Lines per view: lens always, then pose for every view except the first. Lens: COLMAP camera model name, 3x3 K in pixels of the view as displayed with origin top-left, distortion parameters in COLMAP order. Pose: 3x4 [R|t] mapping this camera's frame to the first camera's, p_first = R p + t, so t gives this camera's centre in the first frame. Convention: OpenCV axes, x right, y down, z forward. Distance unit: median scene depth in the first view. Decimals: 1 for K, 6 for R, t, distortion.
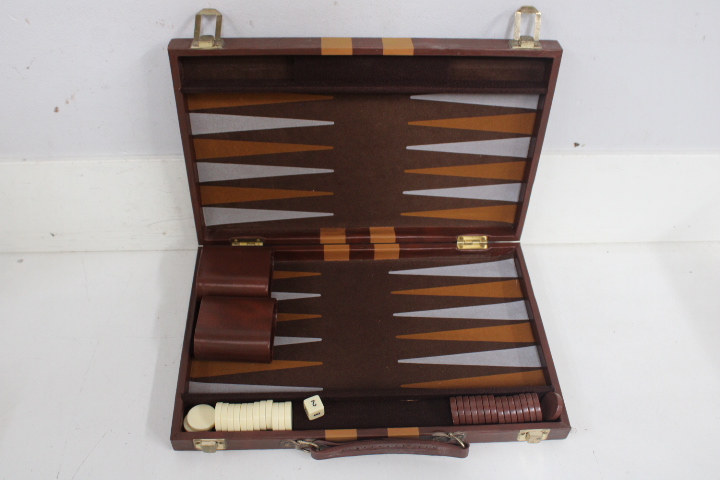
lens RADIAL K [[720.5, 0, 361.2], [0, 720.5, 241.0], [0, 0, 1]] dist [-0.099244, 0.000000]
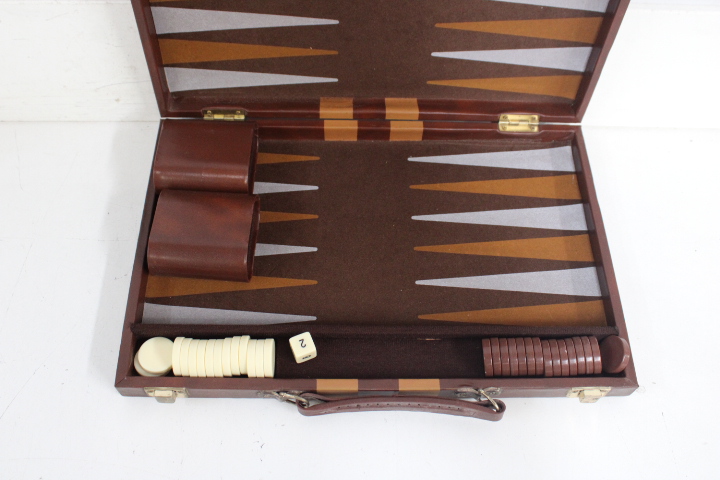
lens RADIAL K [[720.5, 0, 358.7], [0, 720.5, 243.2], [0, 0, 1]] dist [-0.099244, 0.000000]
pose [[0.999295, 0.033159, -0.017616, 0.002489], [-0.028359, 0.974013, 0.224710, -0.042685], [0.024609, -0.224052, 0.974266, 0.247480]]
